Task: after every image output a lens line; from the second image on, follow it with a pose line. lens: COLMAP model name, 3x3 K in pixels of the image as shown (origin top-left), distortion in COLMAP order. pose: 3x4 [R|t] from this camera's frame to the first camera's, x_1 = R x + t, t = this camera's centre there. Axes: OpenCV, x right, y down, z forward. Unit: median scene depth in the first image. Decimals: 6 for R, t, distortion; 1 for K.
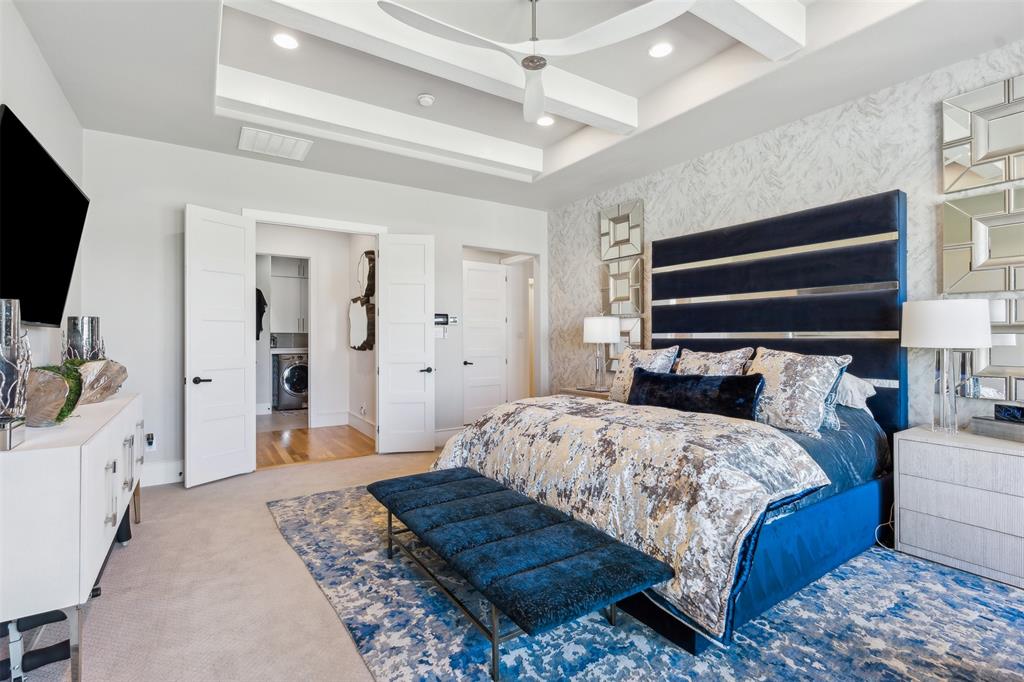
lens RADIAL K [[478.1, 0, 516.4], [0, 478.1, 343.8], [0, 0, 1]] dist [-0.003369, 0.002249]
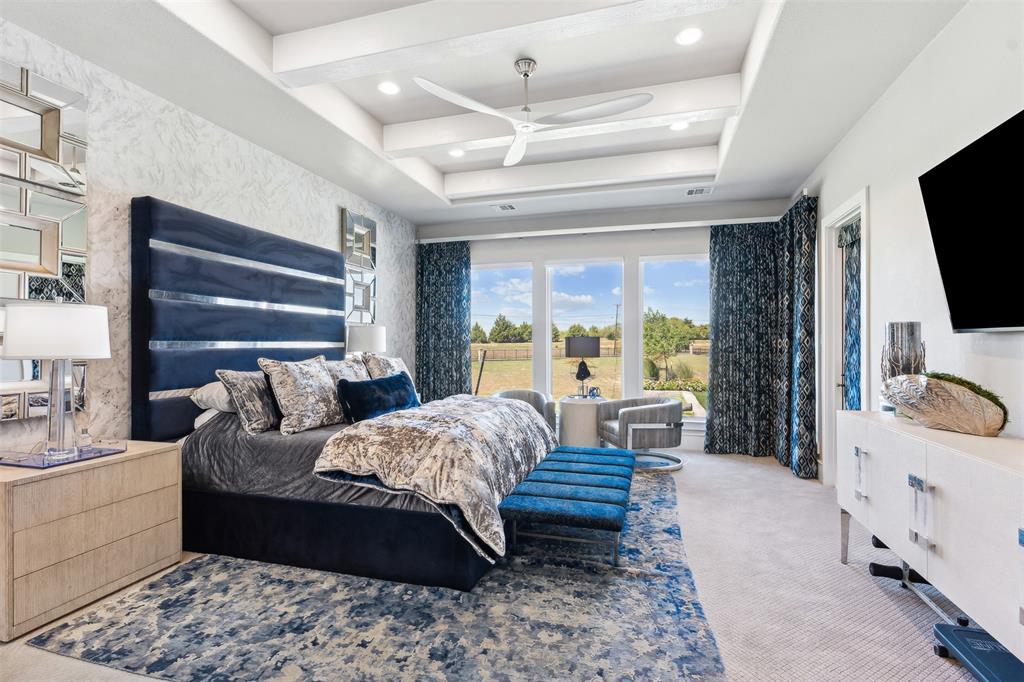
lens RADIAL K [[478.1, 0, 514.4], [0, 478.1, 342.9], [0, 0, 1]] dist [-0.003369, 0.002249]
pose [[-0.649350, -0.004388, 0.760477, -1.172432], [-0.017672, 0.999800, -0.009321, -0.015754], [-0.760284, -0.019491, -0.649298, 2.409995]]
